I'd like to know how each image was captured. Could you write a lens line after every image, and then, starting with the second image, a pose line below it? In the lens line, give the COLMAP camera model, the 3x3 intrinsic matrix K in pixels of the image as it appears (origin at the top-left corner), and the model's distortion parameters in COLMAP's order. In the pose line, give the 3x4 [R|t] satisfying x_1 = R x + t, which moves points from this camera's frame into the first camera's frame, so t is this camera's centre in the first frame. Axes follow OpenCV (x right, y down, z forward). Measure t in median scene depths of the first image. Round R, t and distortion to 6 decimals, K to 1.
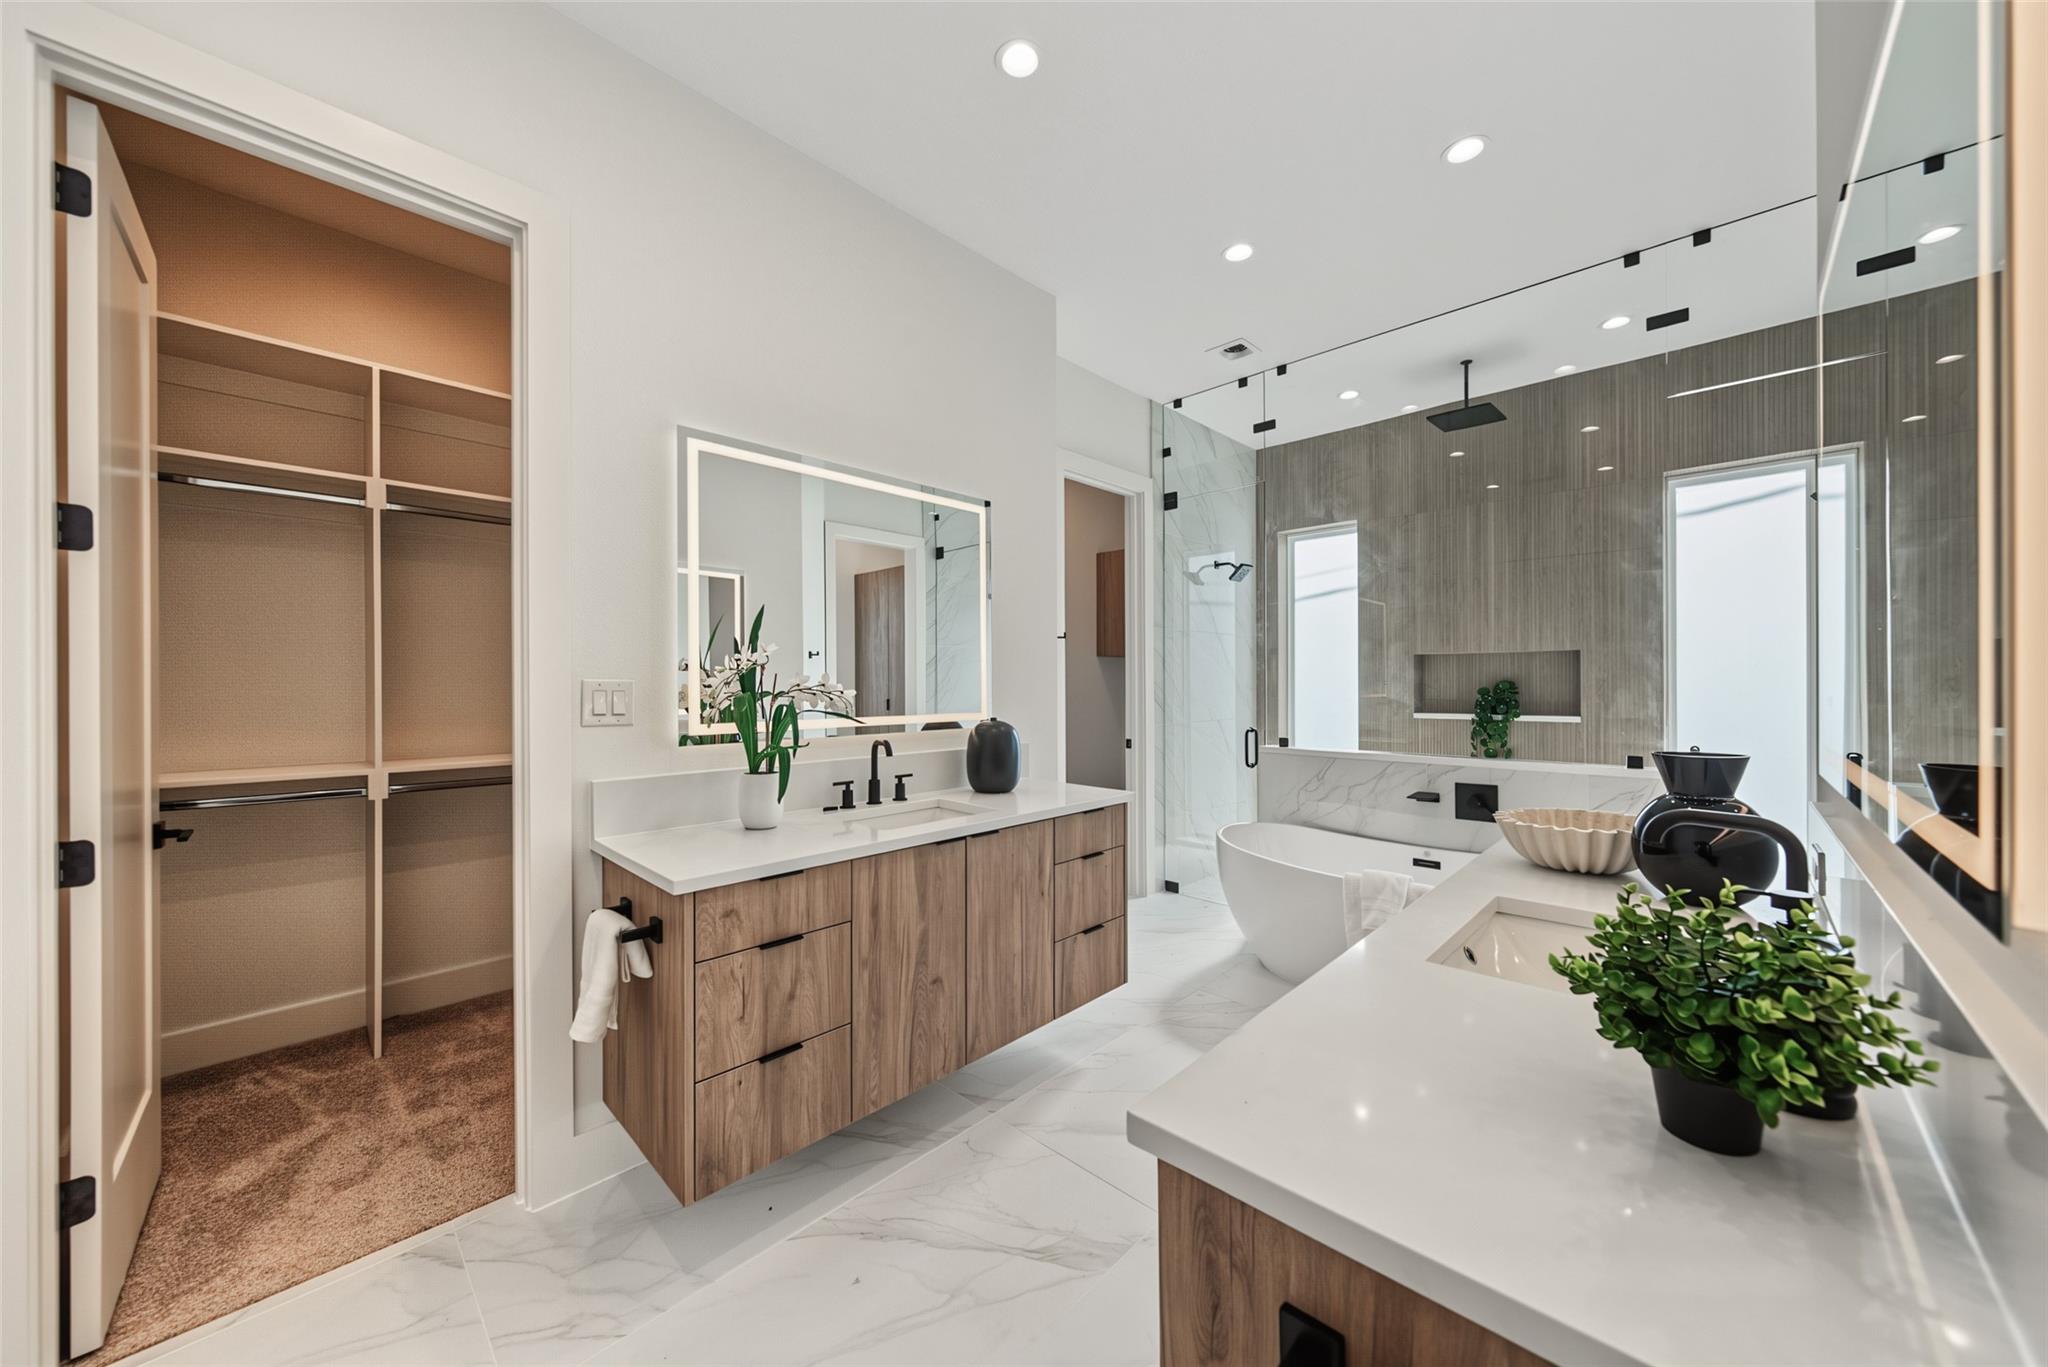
lens RADIAL K [[714.4, 0, 1024.0], [0, 714.4, 683.5], [0, 0, 1]] dist [0.010250, -0.000060]
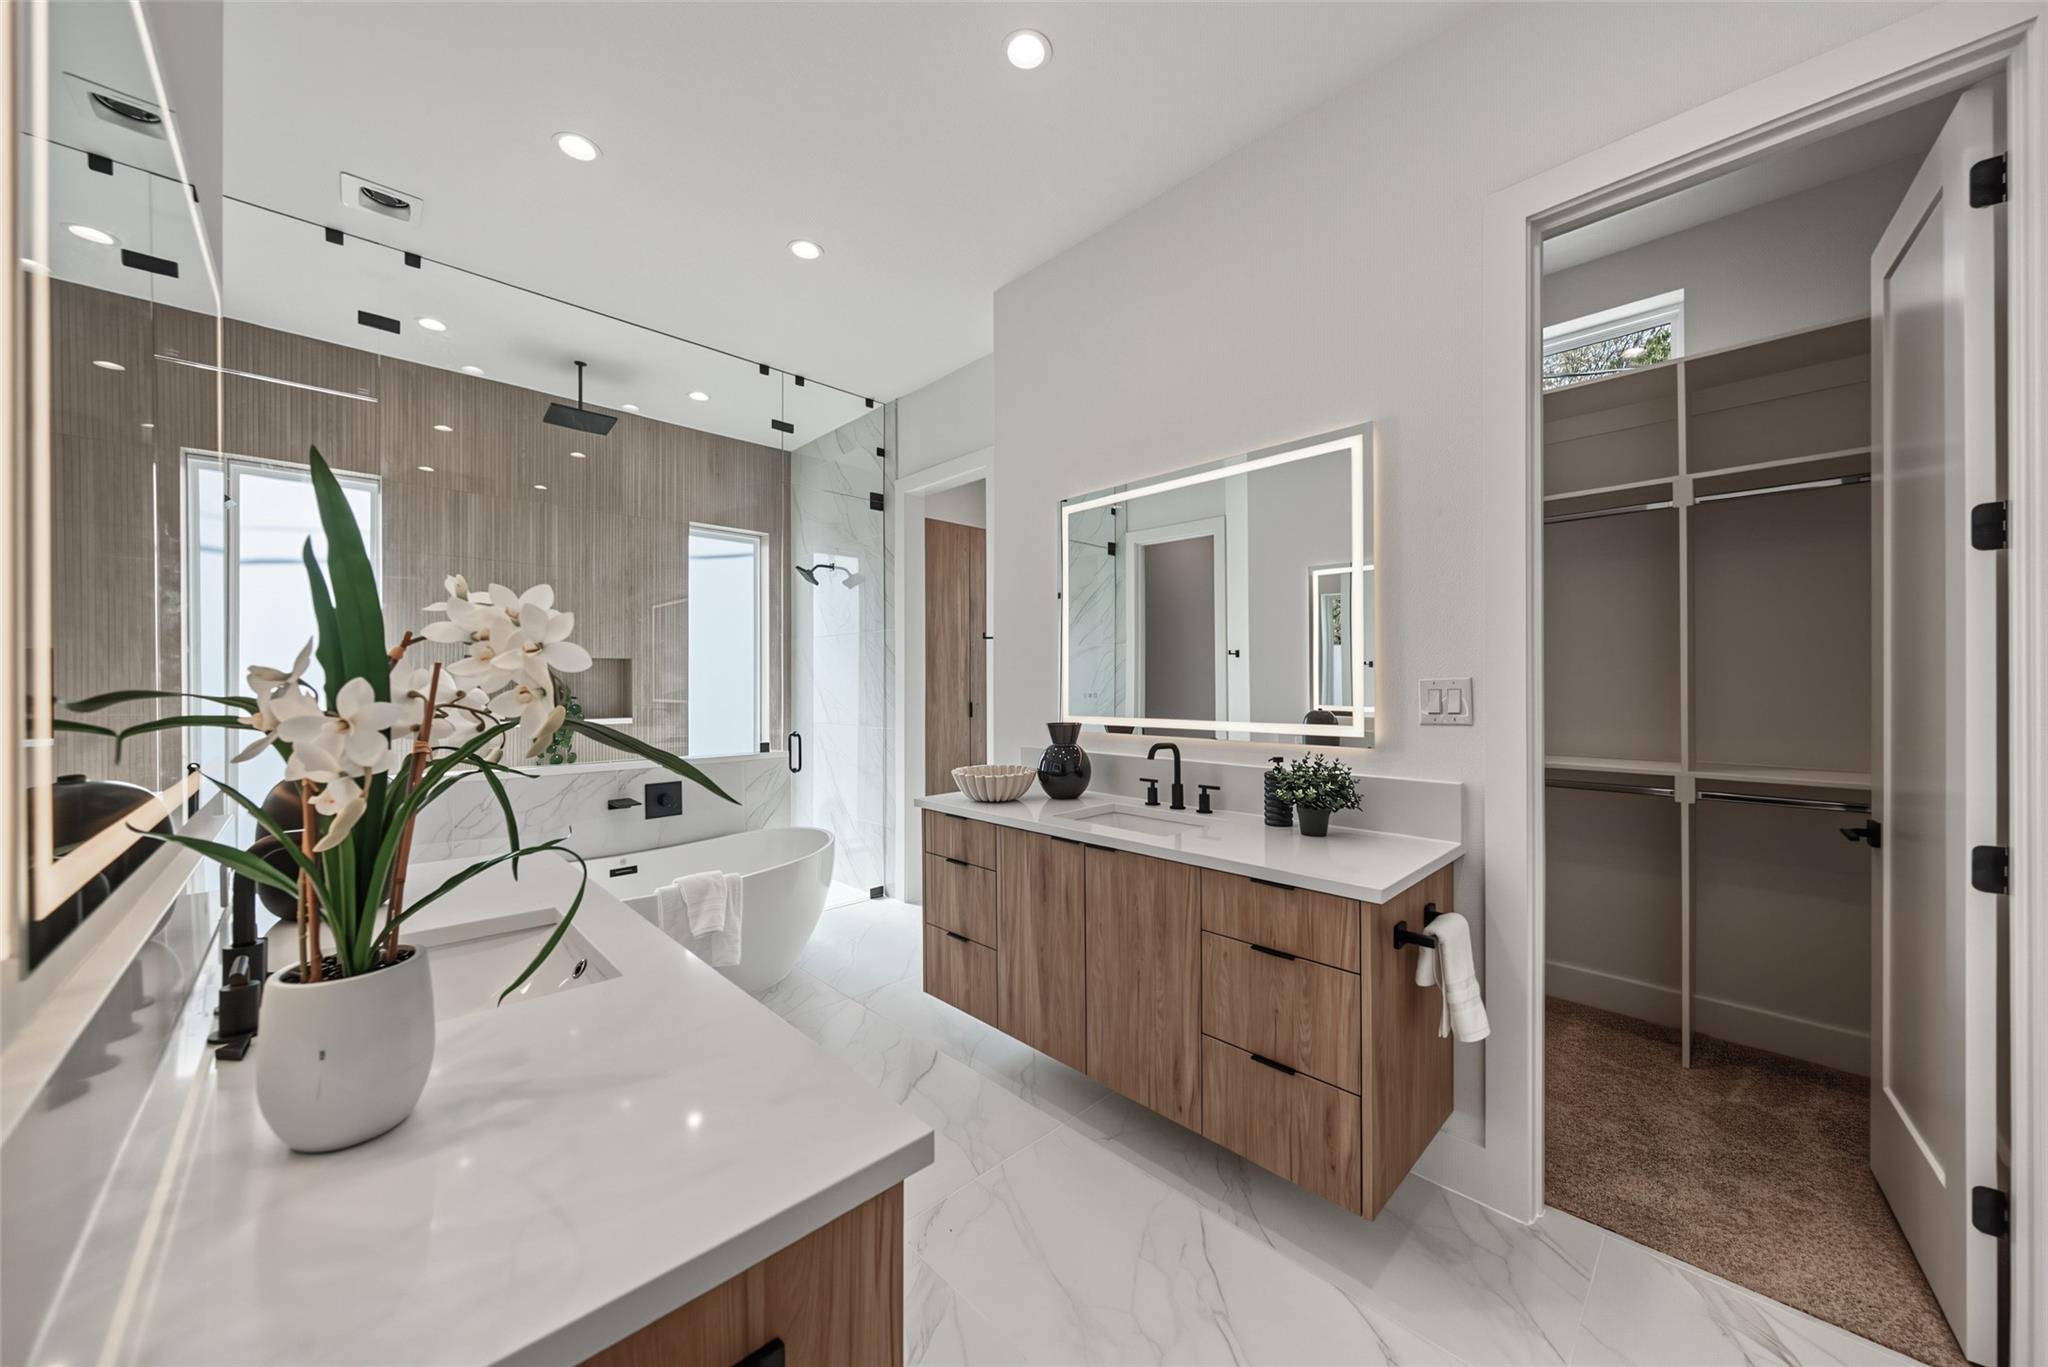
lens RADIAL K [[737.6, 0, 1024.0], [0, 737.6, 683.5], [0, 0, 1]] dist [-0.001874, 0.000279]
pose [[0.039511, 0.006739, 0.999196, -0.424888], [0.001833, 0.999975, -0.006817, 0.001111], [-0.999217, 0.002101, 0.039498, 0.404185]]
